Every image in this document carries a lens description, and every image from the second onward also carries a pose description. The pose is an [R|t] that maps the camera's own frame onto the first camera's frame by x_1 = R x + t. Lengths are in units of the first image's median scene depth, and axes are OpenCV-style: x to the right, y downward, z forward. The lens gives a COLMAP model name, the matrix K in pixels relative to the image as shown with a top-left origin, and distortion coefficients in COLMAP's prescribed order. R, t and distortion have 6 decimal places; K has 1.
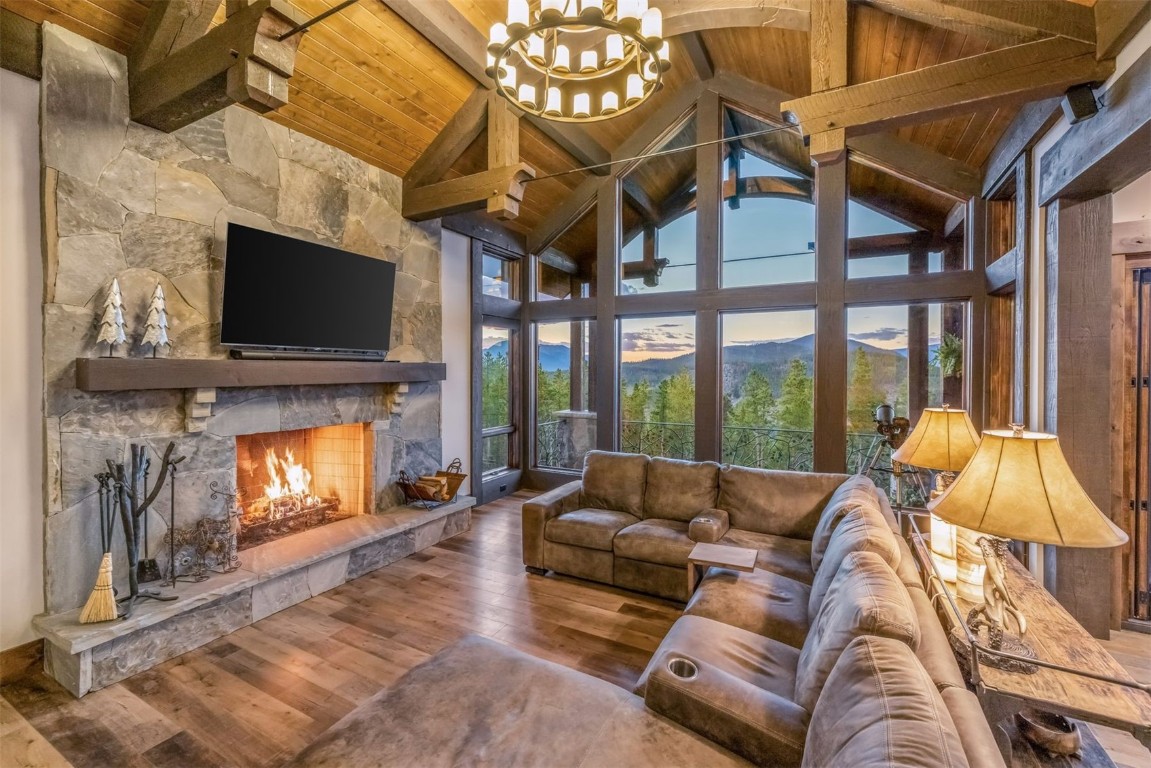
lens RADIAL K [[503.7, 0, 567.5], [0, 503.7, 373.9], [0, 0, 1]] dist [-0.001506, -0.000461]
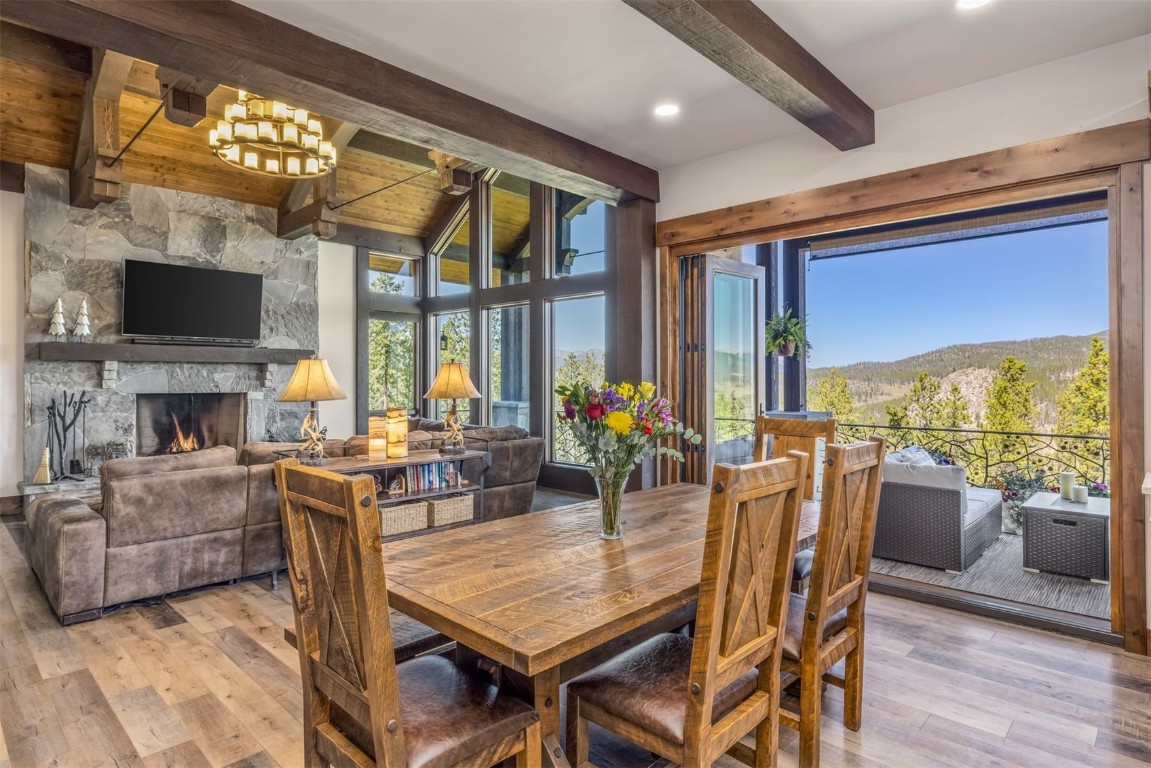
lens RADIAL K [[669.0, 0, 571.8], [0, 669.0, 376.3], [0, 0, 1]] dist [-0.000382, -0.000369]
pose [[0.957643, -0.004758, -0.287920, 1.301786], [0.000487, 0.999889, -0.014904, 0.106556], [0.287959, 0.014132, 0.957538, -0.632858]]
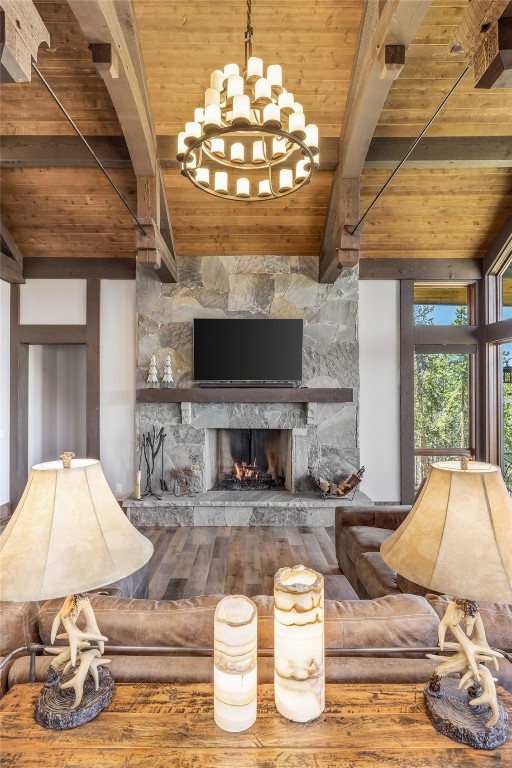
lens RADIAL K [[394.5, 0, 243.4], [0, 394.5, 388.0], [0, 0, 1]] dist [-0.002223, -0.000320]
pose [[0.459227, -0.011009, -0.888251, 0.774750], [-0.007687, 0.999837, -0.016366, -0.006227], [0.888286, 0.014343, 0.459068, 0.461876]]
